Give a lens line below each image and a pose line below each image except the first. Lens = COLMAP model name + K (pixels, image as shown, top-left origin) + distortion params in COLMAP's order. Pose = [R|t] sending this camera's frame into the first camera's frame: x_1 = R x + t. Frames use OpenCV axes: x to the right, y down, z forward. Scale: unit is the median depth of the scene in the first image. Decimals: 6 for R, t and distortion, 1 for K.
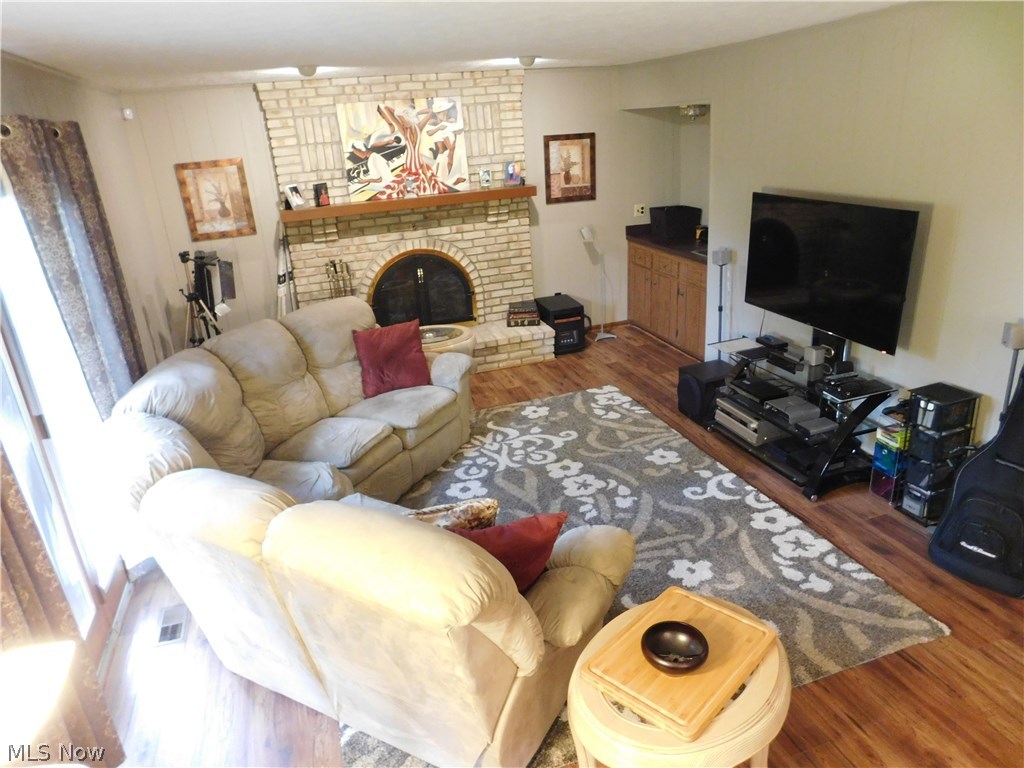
lens RADIAL K [[692.2, 0, 512.0], [0, 692.2, 384.0], [0, 0, 1]] dist [-0.057654, 0.074150]
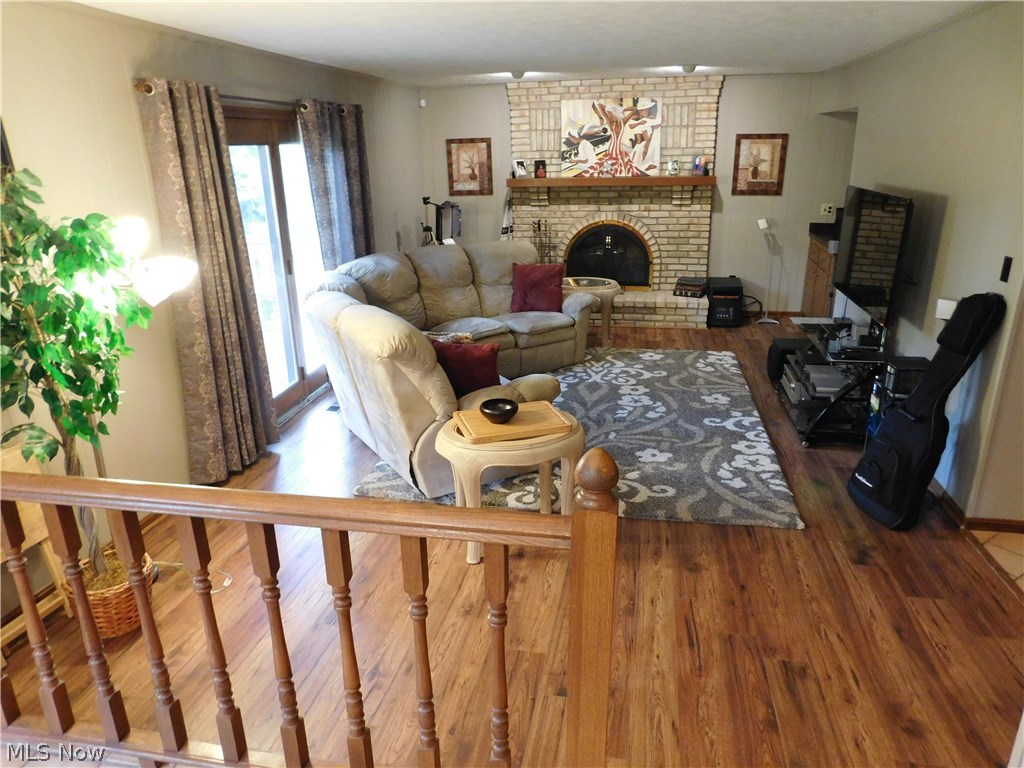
lens RADIAL K [[692.2, 0, 512.0], [0, 692.2, 384.0], [0, 0, 1]] dist [-0.057654, 0.074150]
pose [[0.877656, 0.202184, -0.434559, 0.326355], [-0.204612, 0.977952, 0.041759, 0.079720], [0.433421, 0.052266, 0.899675, -0.177673]]
